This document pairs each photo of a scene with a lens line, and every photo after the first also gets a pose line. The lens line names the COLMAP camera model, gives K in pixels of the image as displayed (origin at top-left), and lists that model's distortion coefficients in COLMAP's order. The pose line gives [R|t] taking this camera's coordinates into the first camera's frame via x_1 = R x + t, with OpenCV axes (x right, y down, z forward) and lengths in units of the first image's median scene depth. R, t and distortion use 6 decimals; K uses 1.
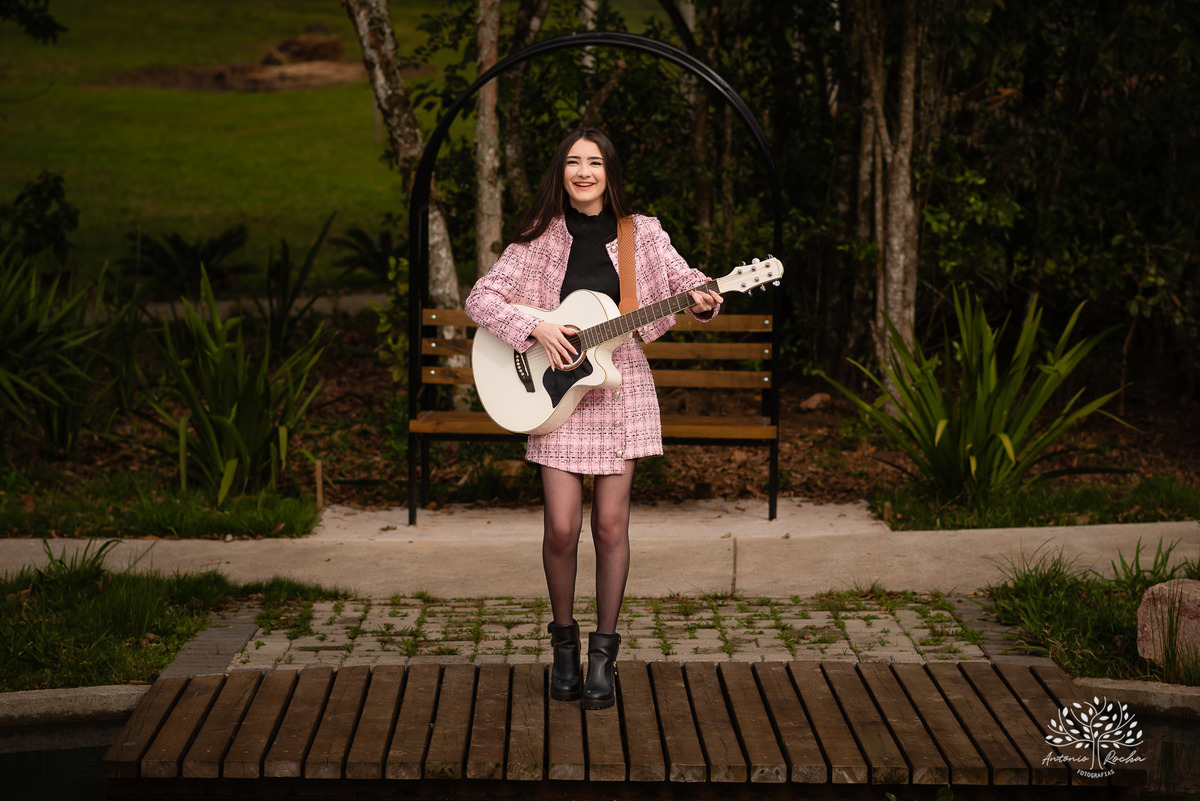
lens RADIAL K [[2952.1, 0, 595.9], [0, 2952.1, 387.0], [0, 0, 1]] dist [0.062405, -1.298667]
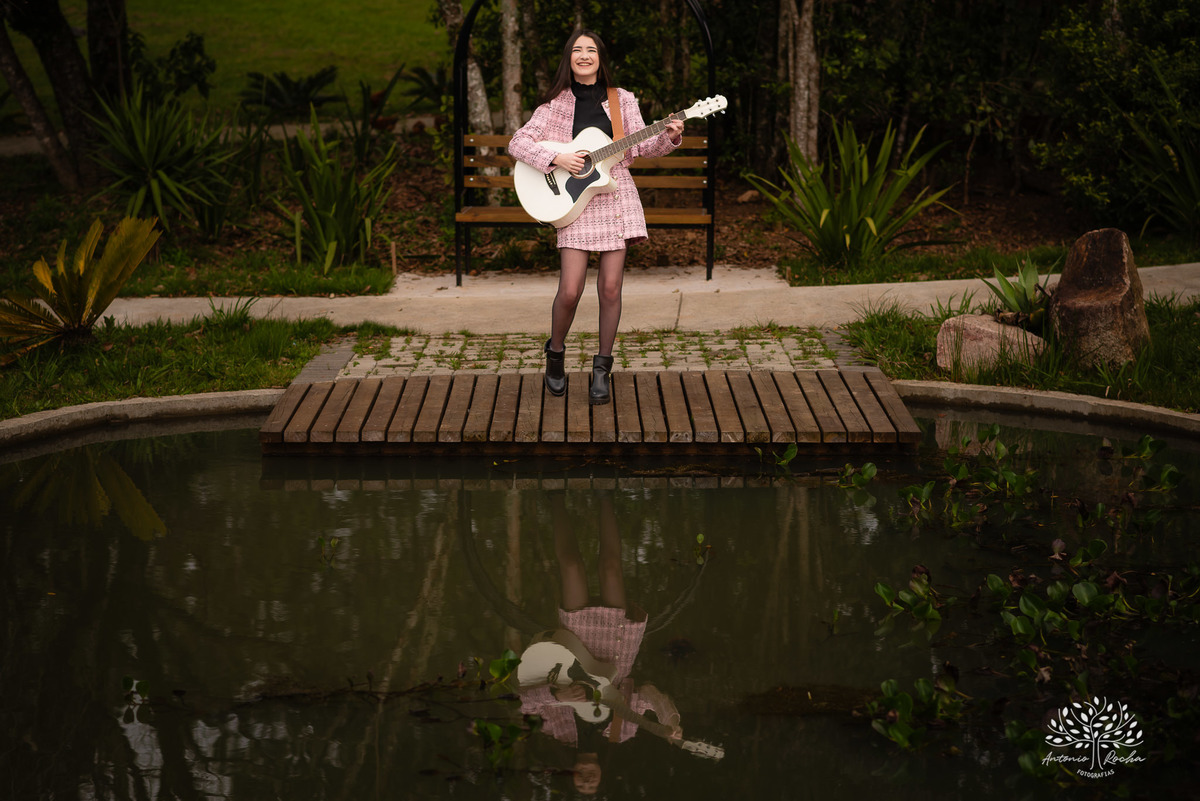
lens RADIAL K [[2952.1, 0, 595.9], [0, 2952.1, 387.0], [0, 0, 1]] dist [0.062405, -1.298667]
pose [[0.999638, -0.008682, -0.025455, 0.038432], [0.010517, 0.997285, 0.072879, -0.007839], [0.024754, -0.073120, 0.997016, -0.410753]]
